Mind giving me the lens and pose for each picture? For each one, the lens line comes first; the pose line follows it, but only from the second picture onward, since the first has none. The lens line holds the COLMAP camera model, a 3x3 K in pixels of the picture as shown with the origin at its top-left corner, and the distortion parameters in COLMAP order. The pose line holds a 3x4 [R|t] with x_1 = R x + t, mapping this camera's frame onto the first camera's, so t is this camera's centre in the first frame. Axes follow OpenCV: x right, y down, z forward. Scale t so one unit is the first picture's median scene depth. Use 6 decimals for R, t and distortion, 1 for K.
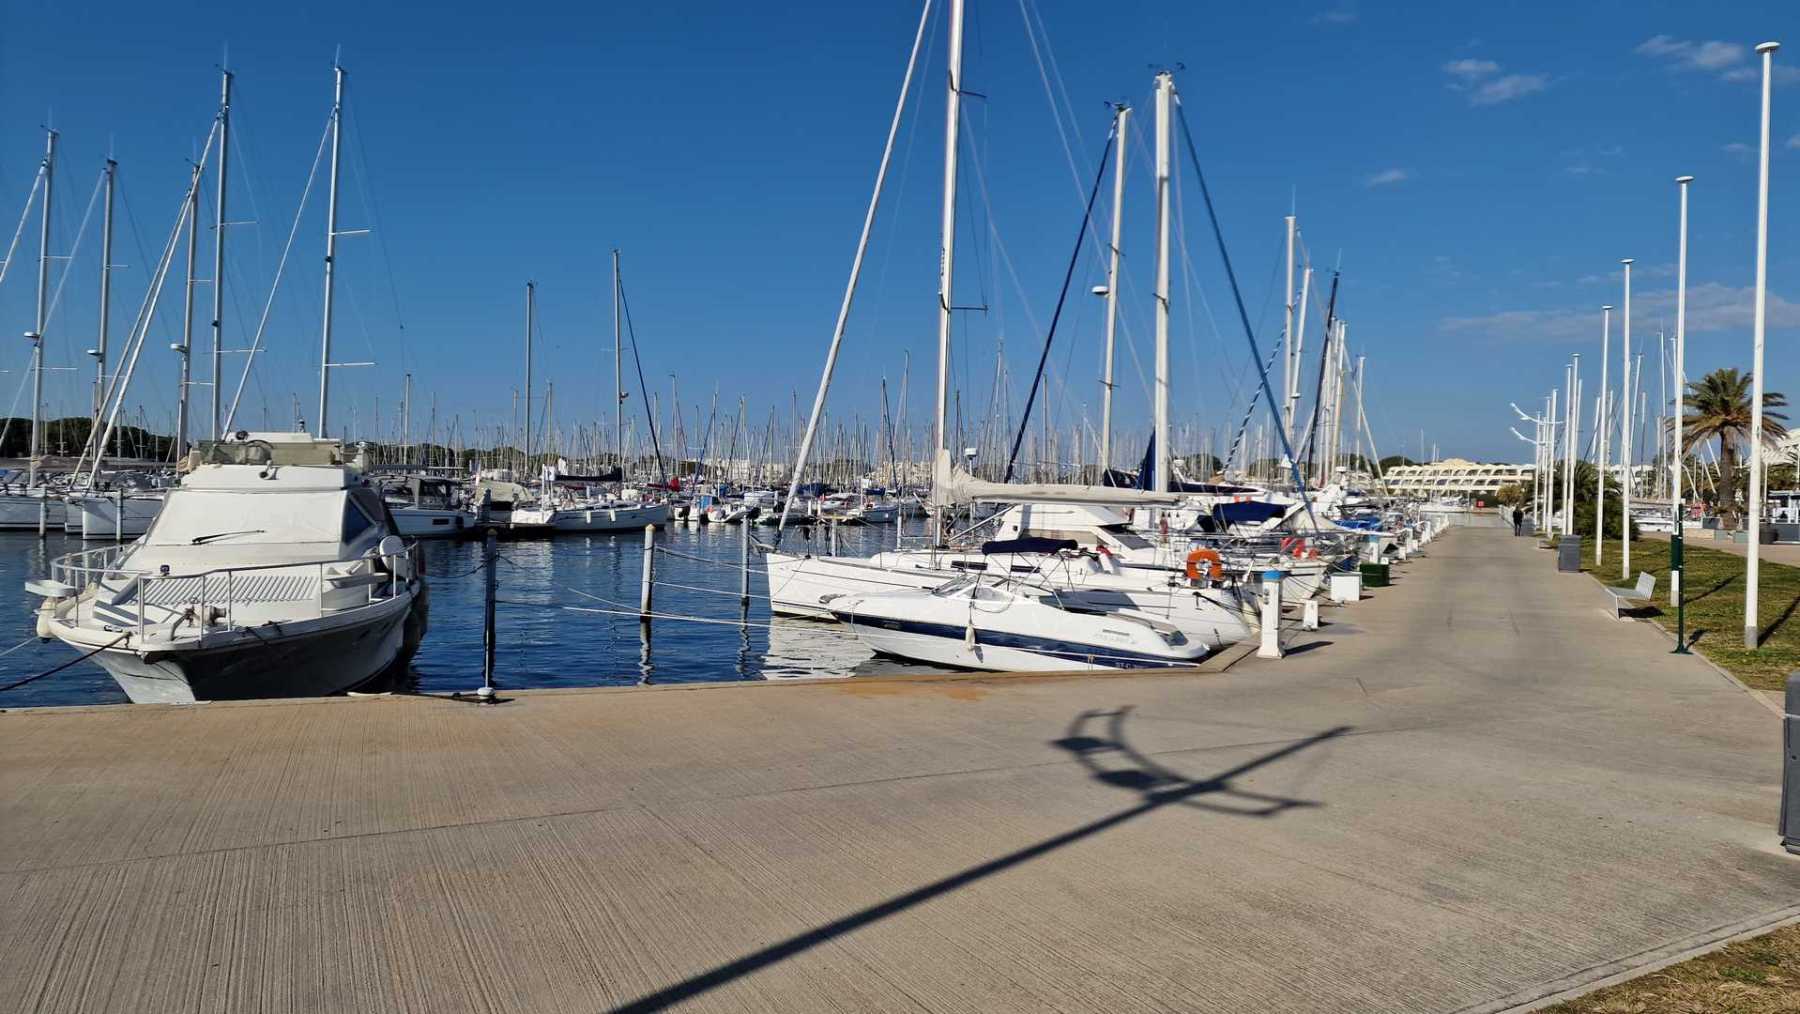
lens RADIAL K [[1196.9, 0, 900.0], [0, 1196.9, 507.0], [0, 0, 1]] dist [0.062627, 0.000318]
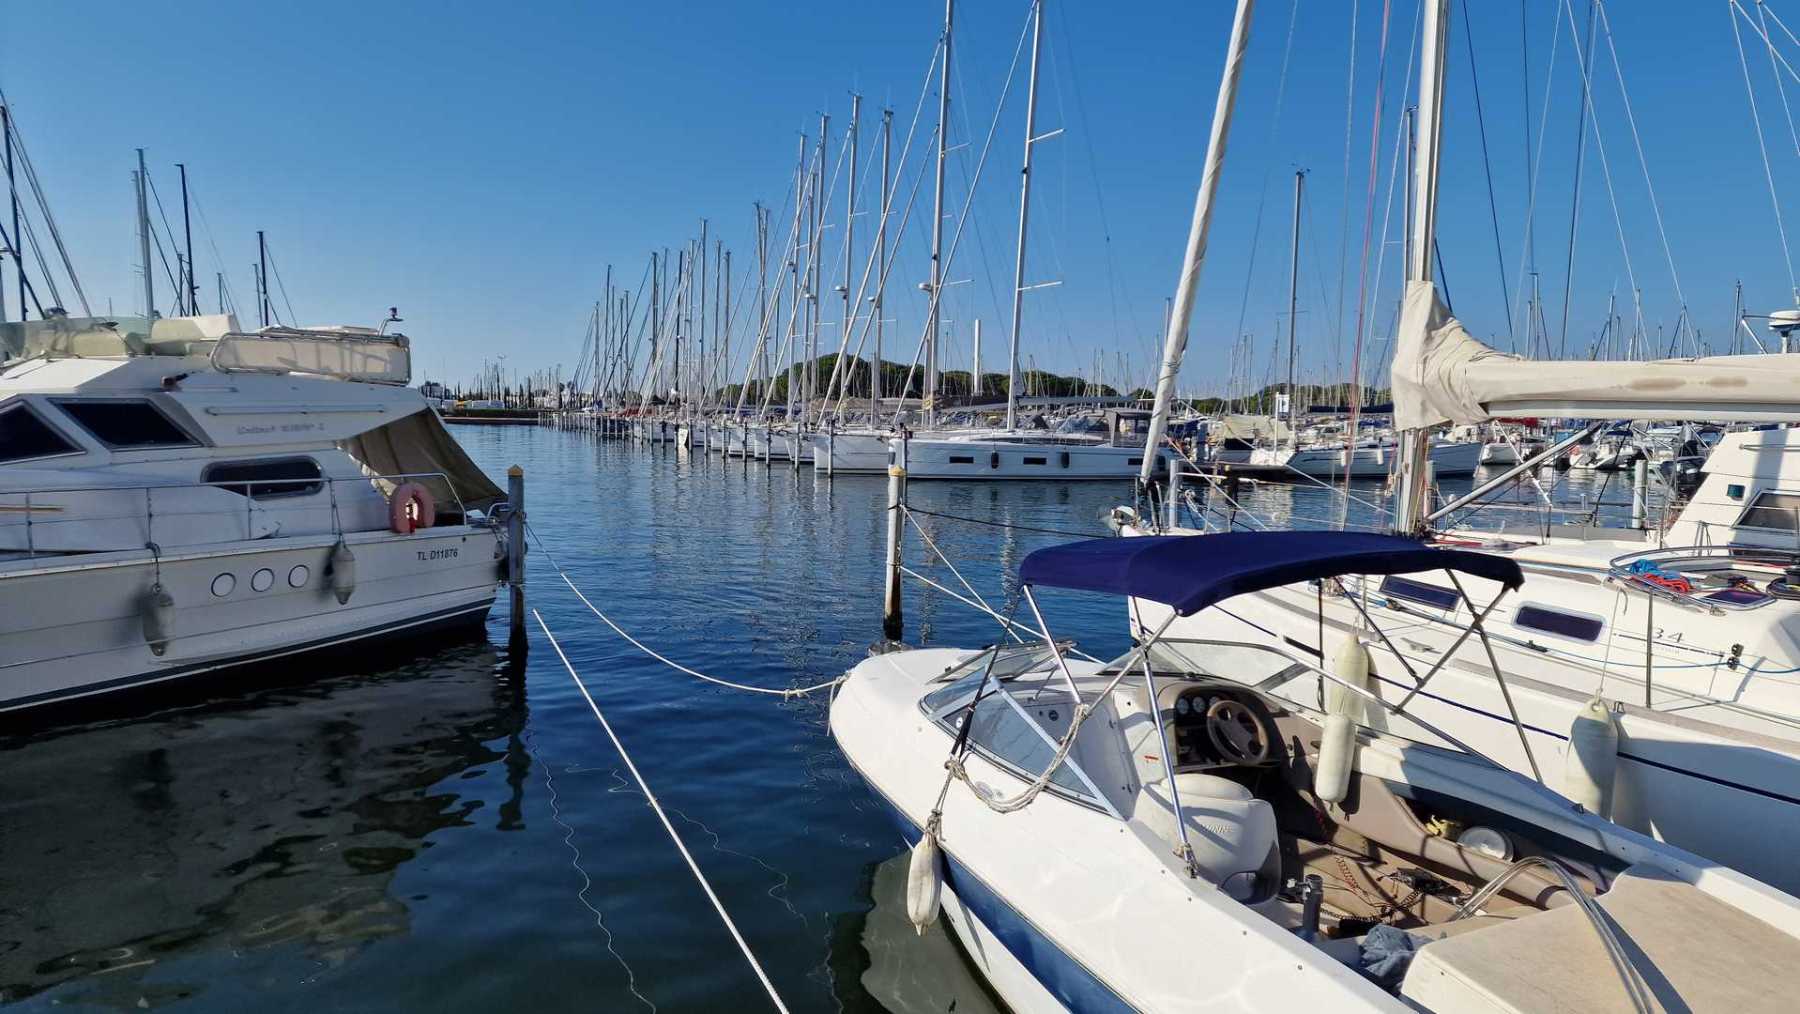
lens RADIAL K [[1196.9, 0, 900.0], [0, 1196.9, 507.0], [0, 0, 1]] dist [0.062627, 0.000318]
pose [[0.736428, 0.040220, -0.675319, 0.070819], [-0.007827, 0.998671, 0.050943, 0.002265], [0.676470, -0.032230, 0.735764, 0.237827]]
